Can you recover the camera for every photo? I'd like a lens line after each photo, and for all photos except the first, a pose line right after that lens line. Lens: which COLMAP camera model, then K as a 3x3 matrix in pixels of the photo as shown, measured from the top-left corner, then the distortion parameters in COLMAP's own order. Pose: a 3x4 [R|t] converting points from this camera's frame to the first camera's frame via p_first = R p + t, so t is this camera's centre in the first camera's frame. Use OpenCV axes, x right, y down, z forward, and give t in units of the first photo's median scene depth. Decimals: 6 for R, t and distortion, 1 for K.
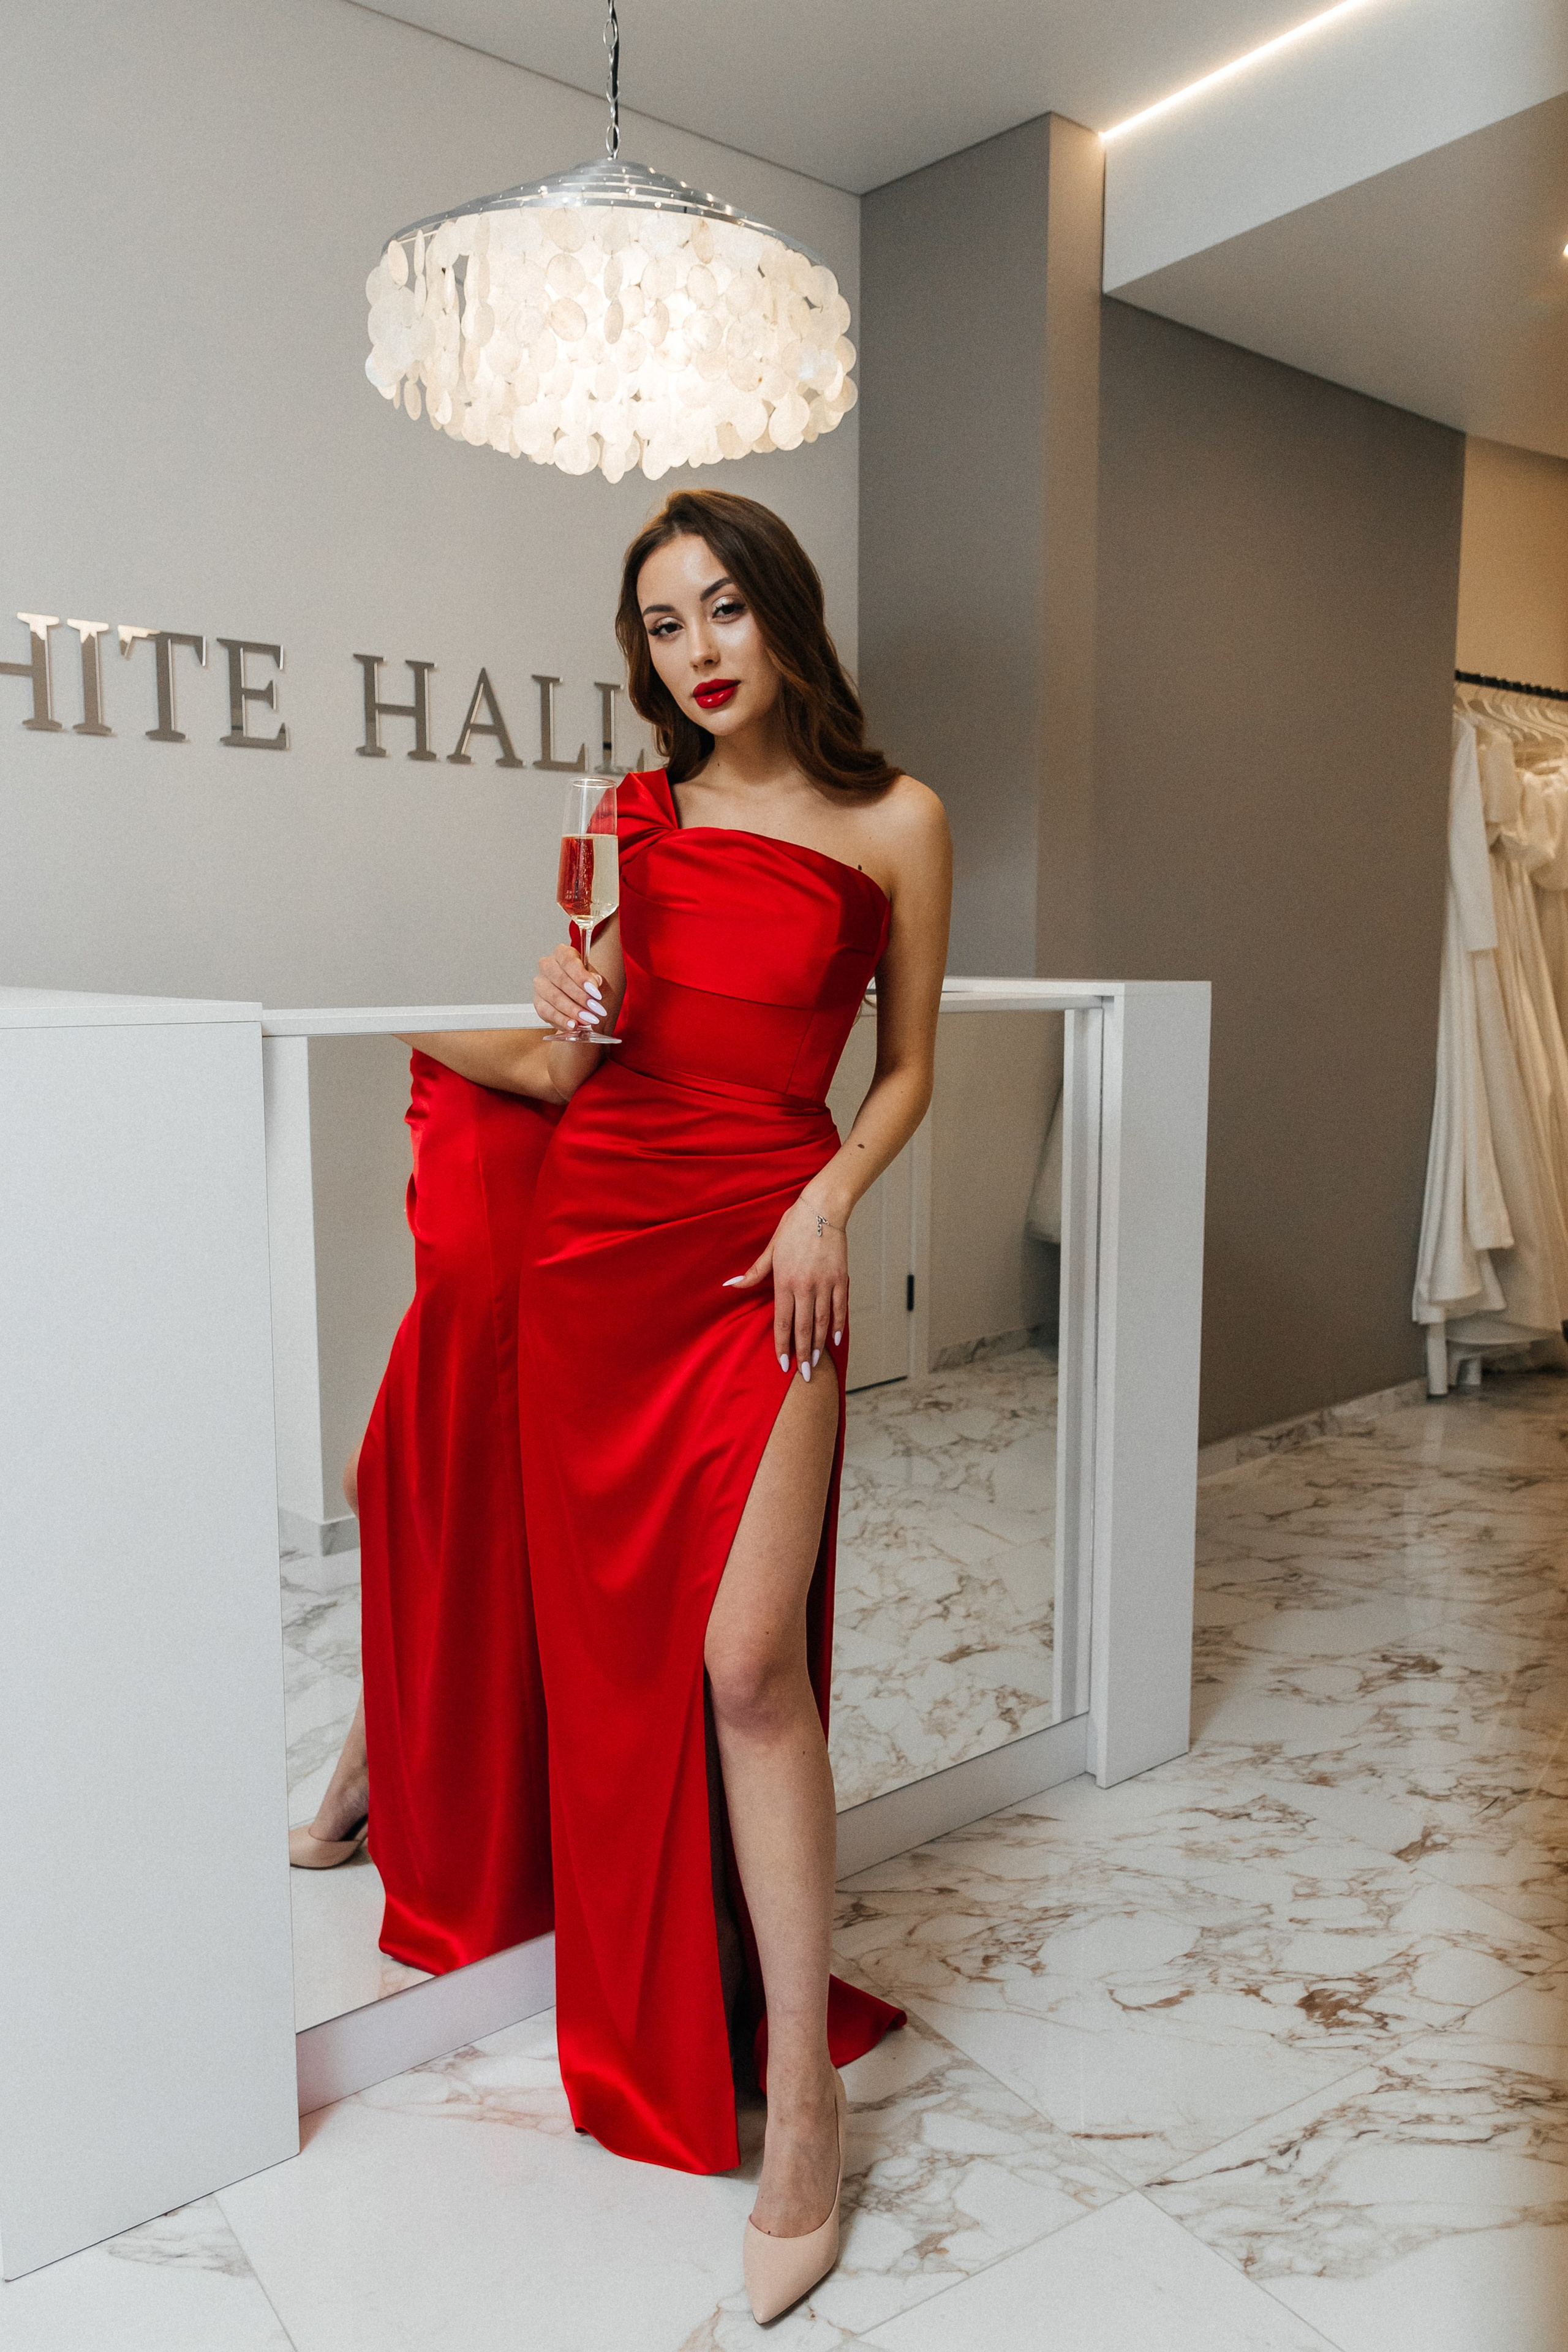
lens RADIAL K [[1872.5, 0, 784.0], [0, 1872.5, 1174.1], [0, 0, 1]] dist [0.030678, -0.043039]
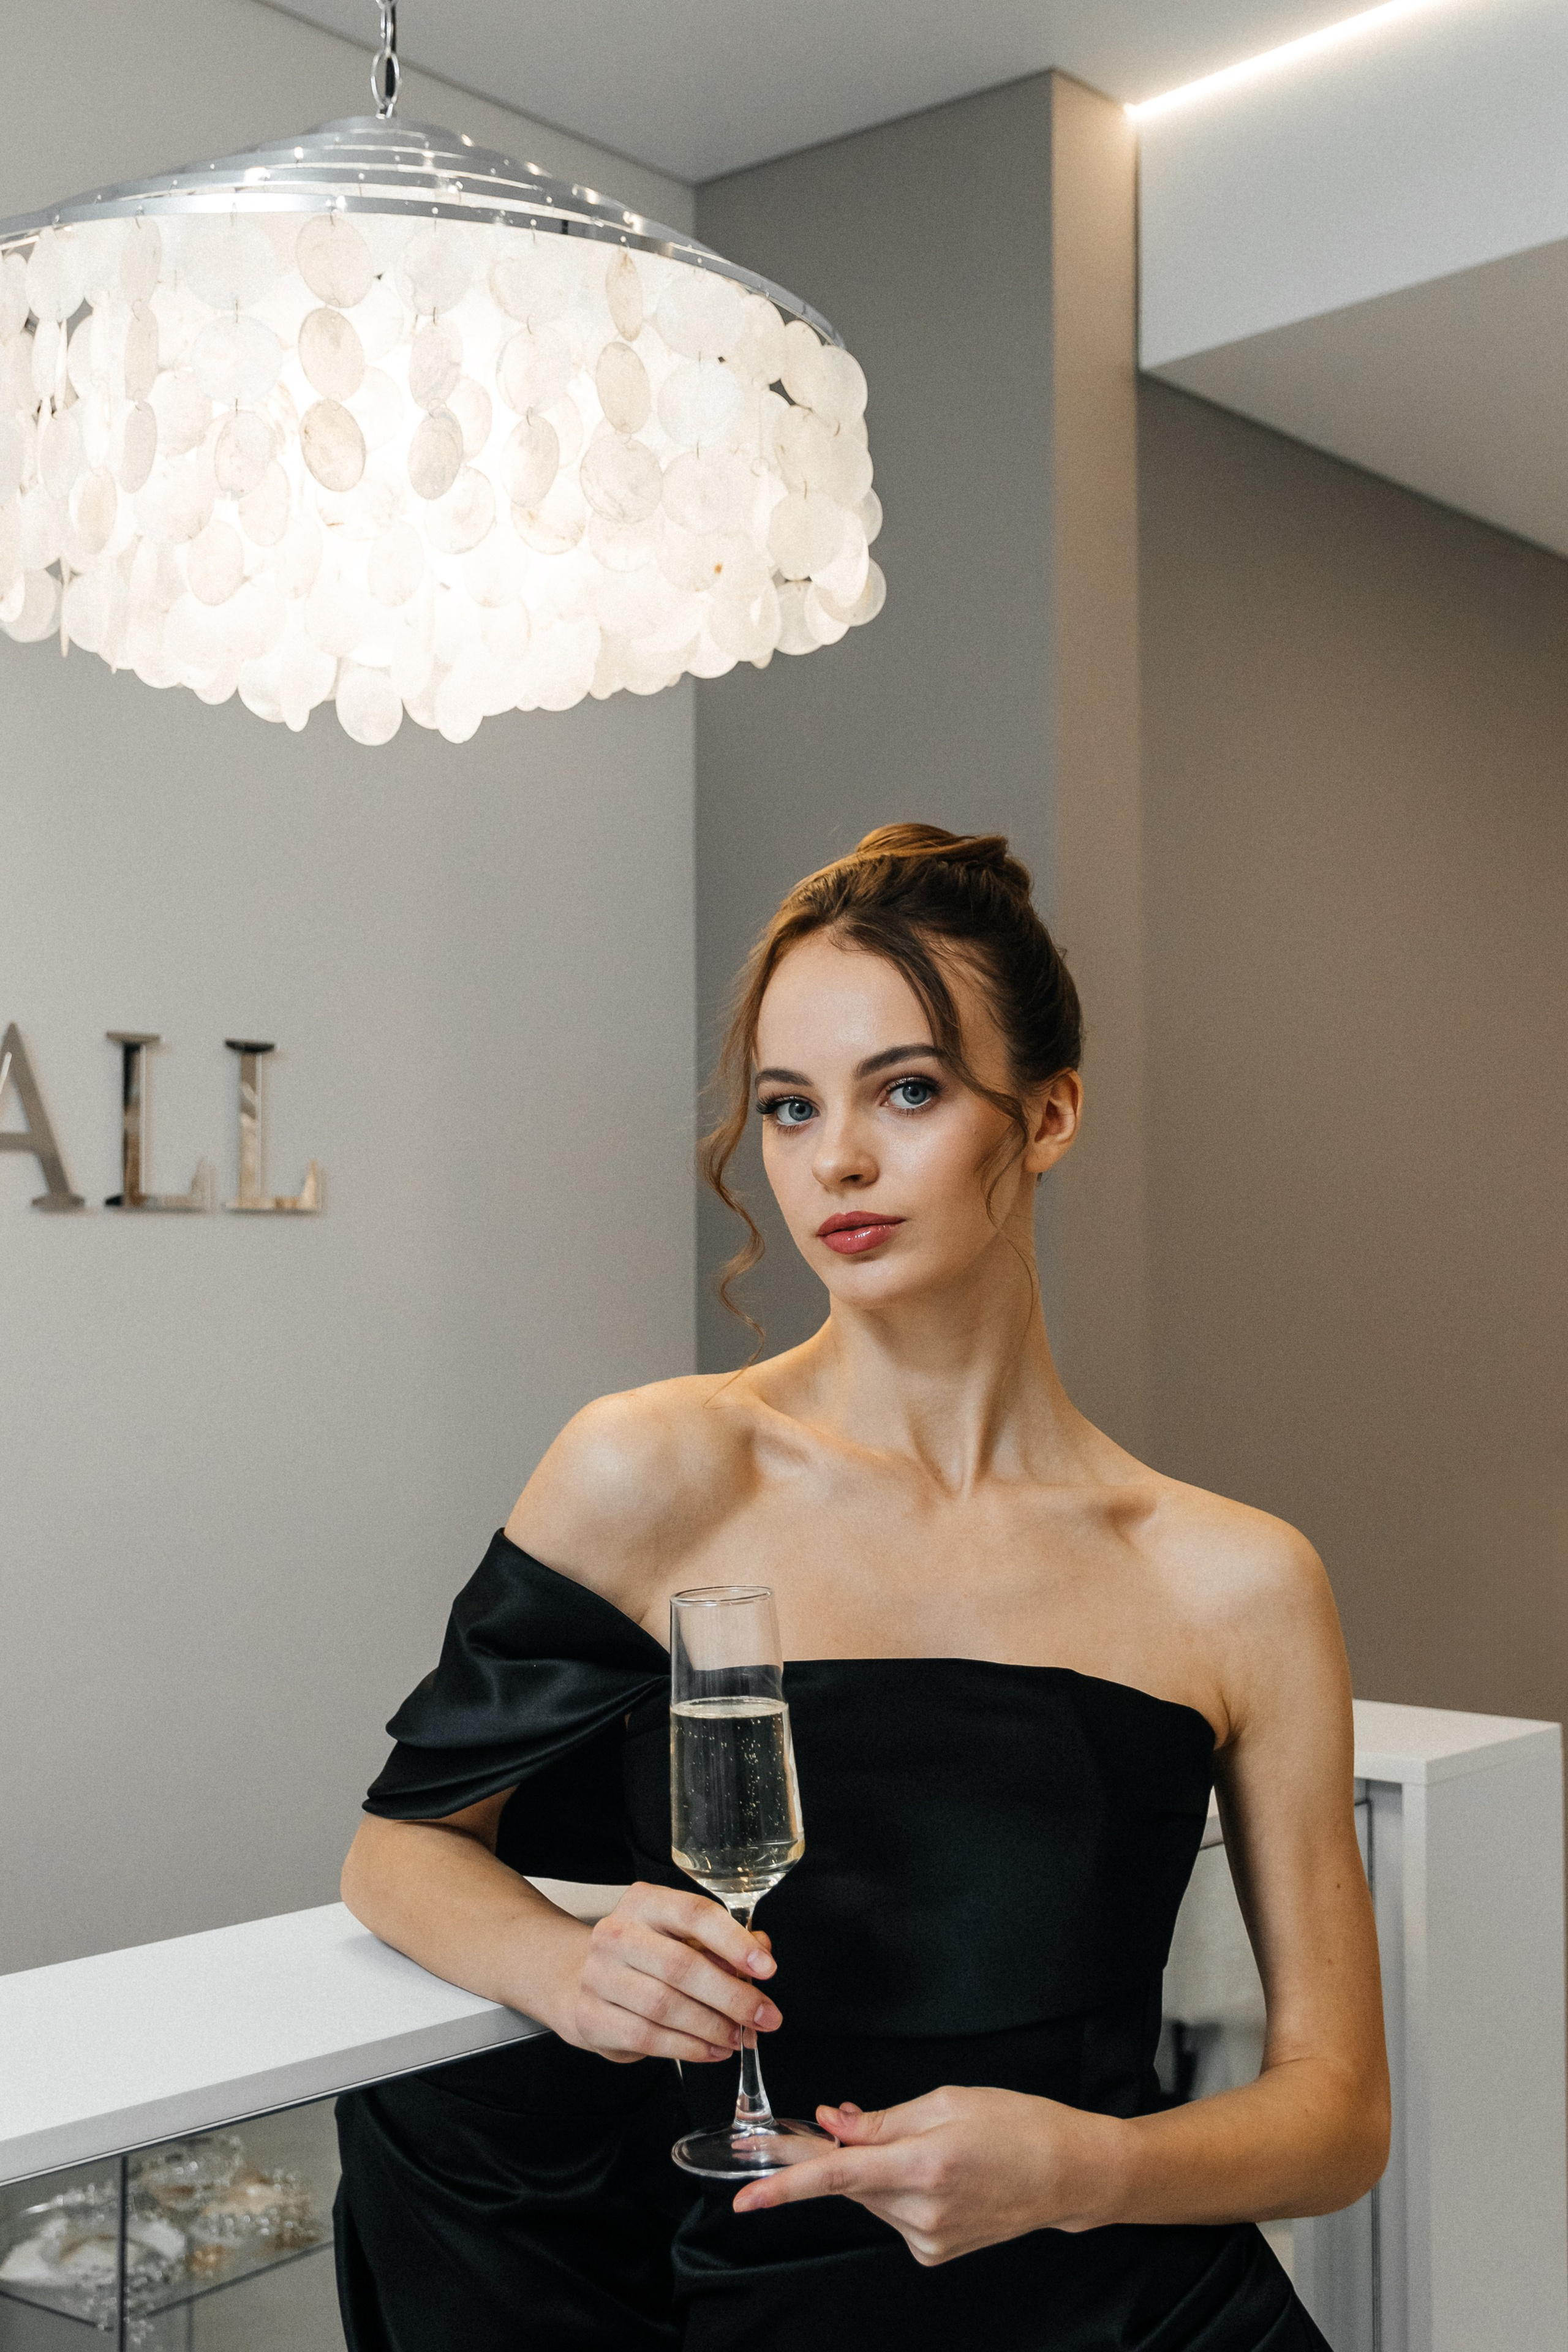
lens RADIAL K [[2943.0, 0, 798.2], [0, 2943.0, 1145.8], [0, 0, 1]] dist [0.011399, 0.000000]
pose [[0.988921, 0.002684, 0.148421, -0.072786], [0.020548, 0.987737, -0.154770, -0.117048], [-0.147016, 0.156105, 0.976738, 0.211574]]
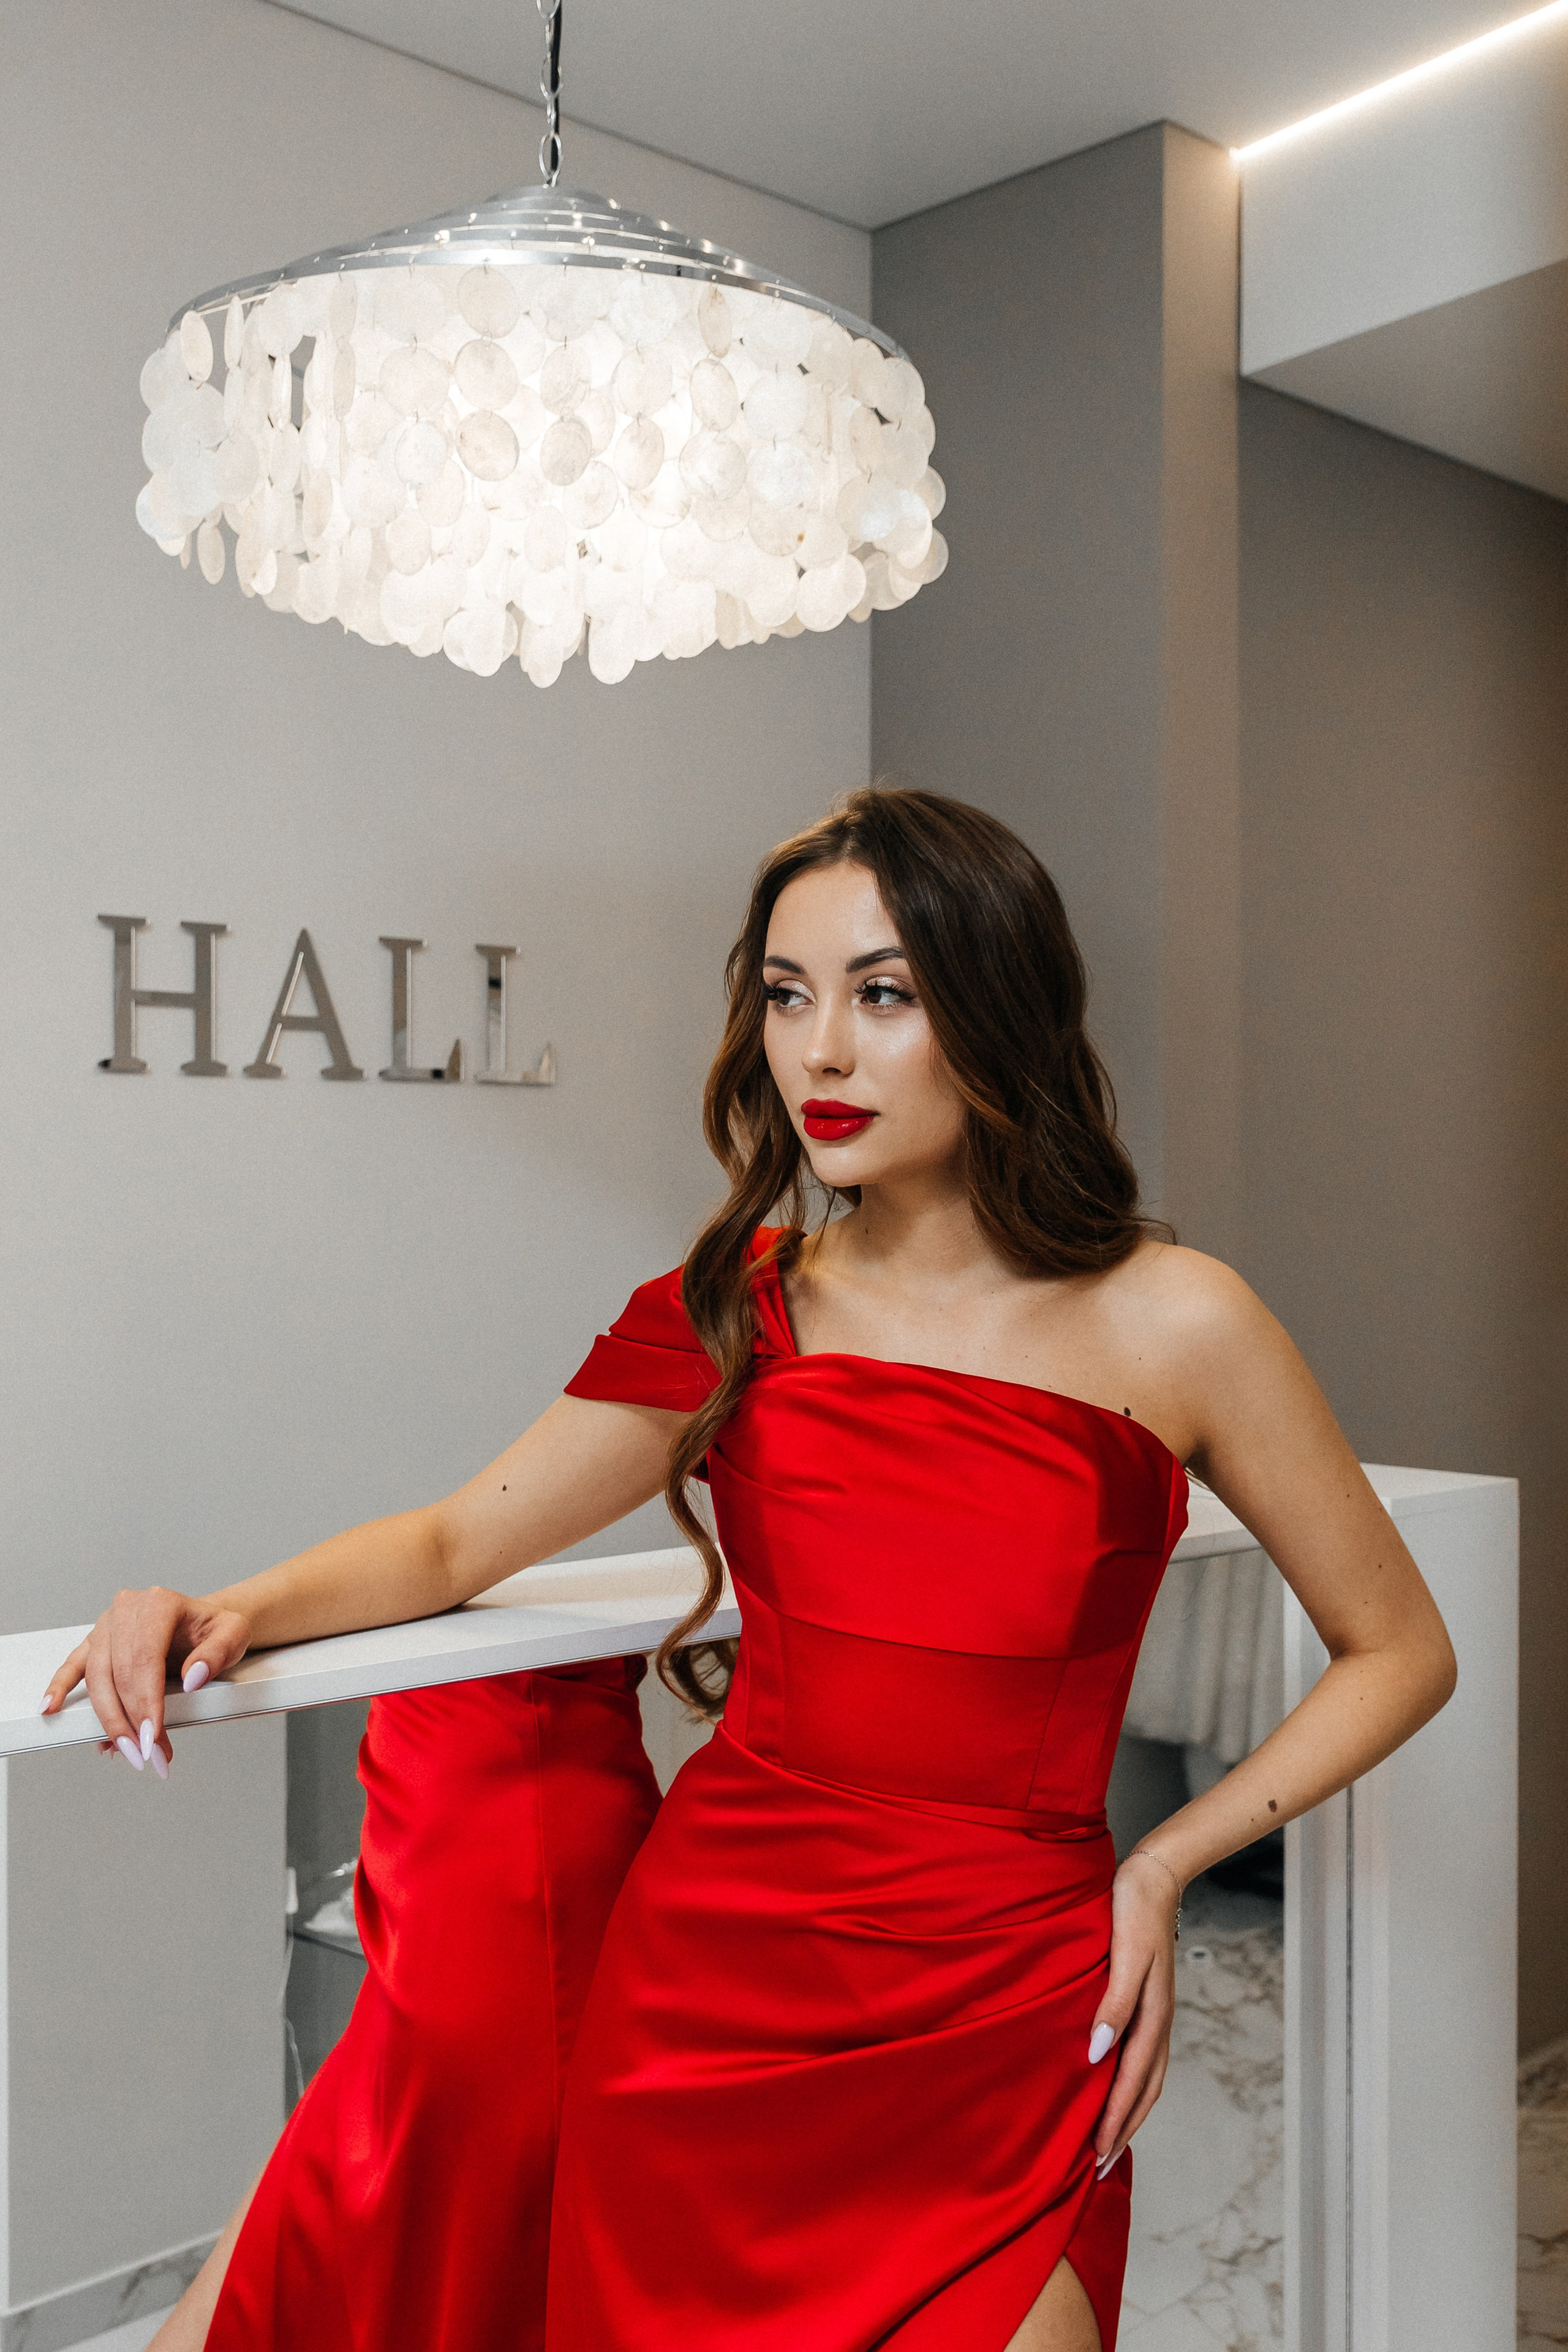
lens RADIAL K [[2569.5, 0, 783.9], [0, 2569.5, 1204.5], [0, 0, 1]] dist [-0.002000, 0.000000]
pose [[0.999035, 0.000008, 0.043927, -0.038410], [0.004804, 0.993982, -0.109435, -0.086509], [-0.043663, 0.109540, 0.993023, 0.149282]]
